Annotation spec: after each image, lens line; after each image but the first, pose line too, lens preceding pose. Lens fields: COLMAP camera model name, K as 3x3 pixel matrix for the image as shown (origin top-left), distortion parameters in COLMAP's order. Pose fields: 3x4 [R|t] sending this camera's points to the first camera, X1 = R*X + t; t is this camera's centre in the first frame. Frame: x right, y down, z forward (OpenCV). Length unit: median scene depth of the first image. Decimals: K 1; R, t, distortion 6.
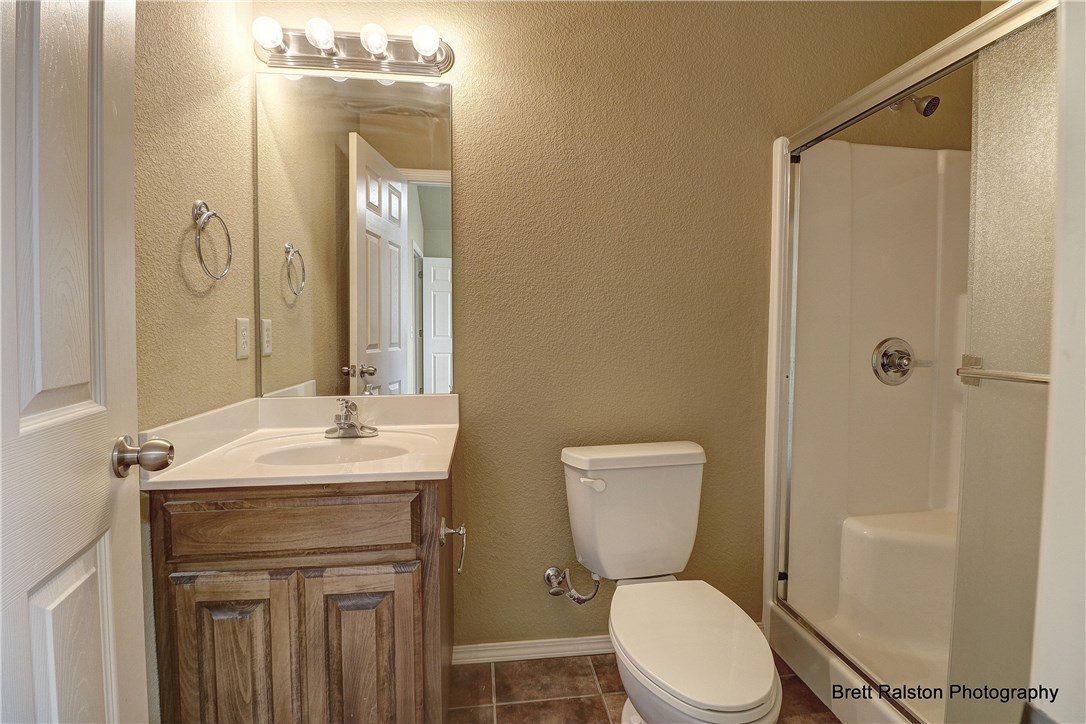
lens RADIAL K [[497.9, 0, 546.4], [0, 497.9, 351.5], [0, 0, 1]] dist [-0.000673, -0.012287]
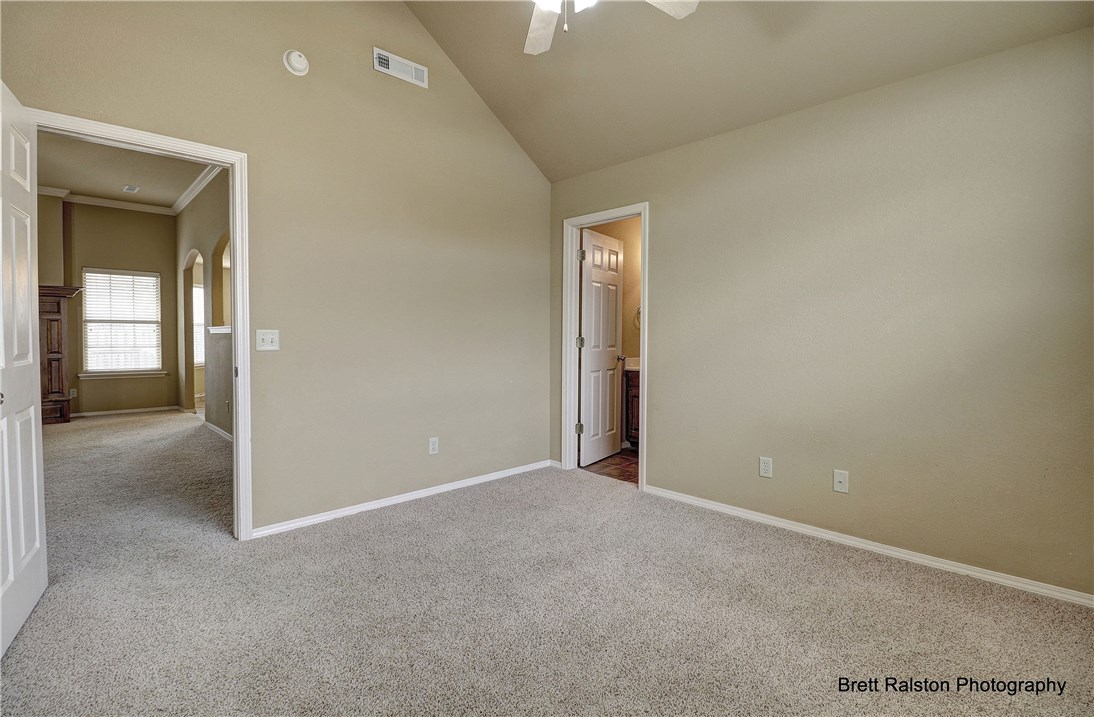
lens RADIAL K [[514.4, 0, 546.8], [0, 514.4, 350.3], [0, 0, 1]] dist [-0.016017, -0.000481]
pose [[0.600228, 0.020256, -0.799572, 3.428247], [-0.024289, 0.999680, 0.007091, 0.090097], [0.799460, 0.015165, 0.600528, -3.280124]]
